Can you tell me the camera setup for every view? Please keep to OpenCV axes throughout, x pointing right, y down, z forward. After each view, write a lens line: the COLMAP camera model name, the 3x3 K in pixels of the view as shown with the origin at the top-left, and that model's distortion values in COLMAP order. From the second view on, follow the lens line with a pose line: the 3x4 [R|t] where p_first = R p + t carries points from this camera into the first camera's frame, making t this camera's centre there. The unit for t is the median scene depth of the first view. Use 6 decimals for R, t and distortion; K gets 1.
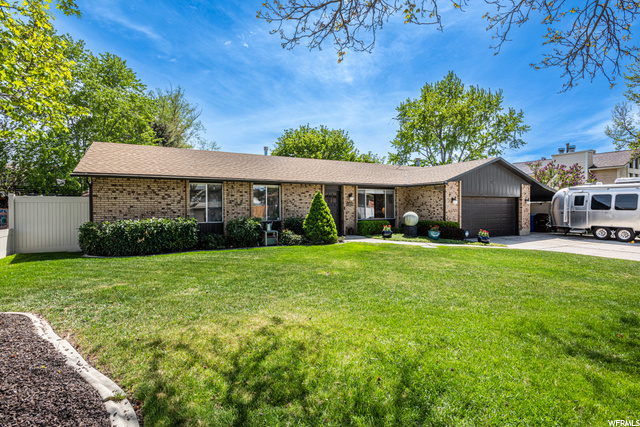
lens RADIAL K [[346.5, 0, 320.0], [0, 346.5, 213.5], [0, 0, 1]] dist [0.009938, 0.000119]
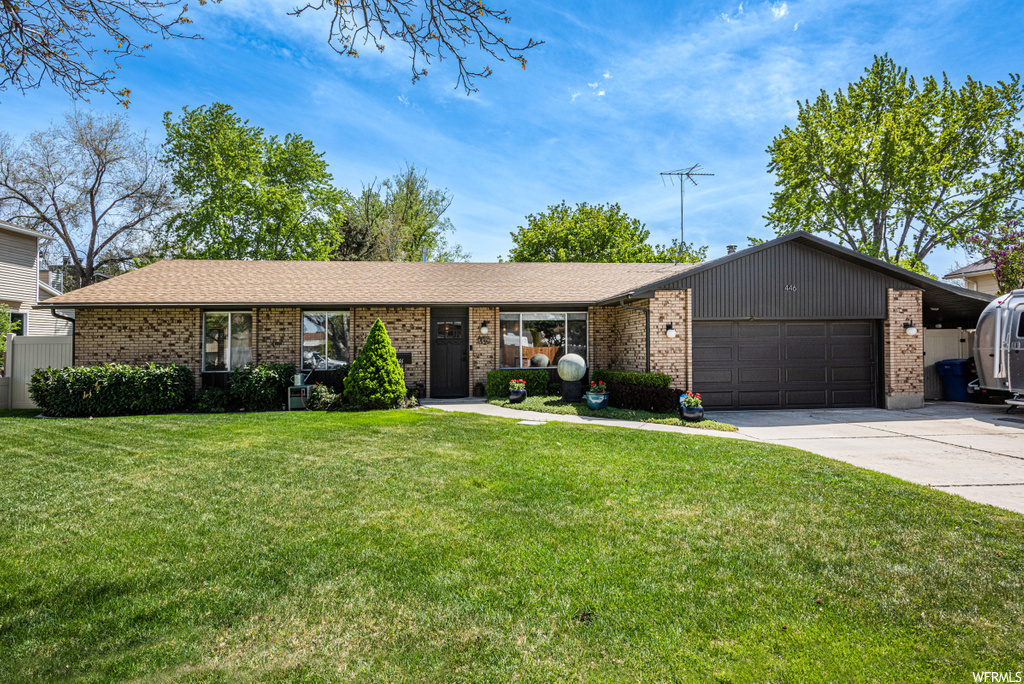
lens RADIAL K [[554.4, 0, 512.0], [0, 554.4, 342.0], [0, 0, 1]] dist [0.009938, 0.000119]
pose [[0.912982, -0.011101, -0.407850, 0.496682], [0.001471, 0.999713, -0.023918, -0.002729], [0.407998, 0.021236, 0.912736, 0.208653]]
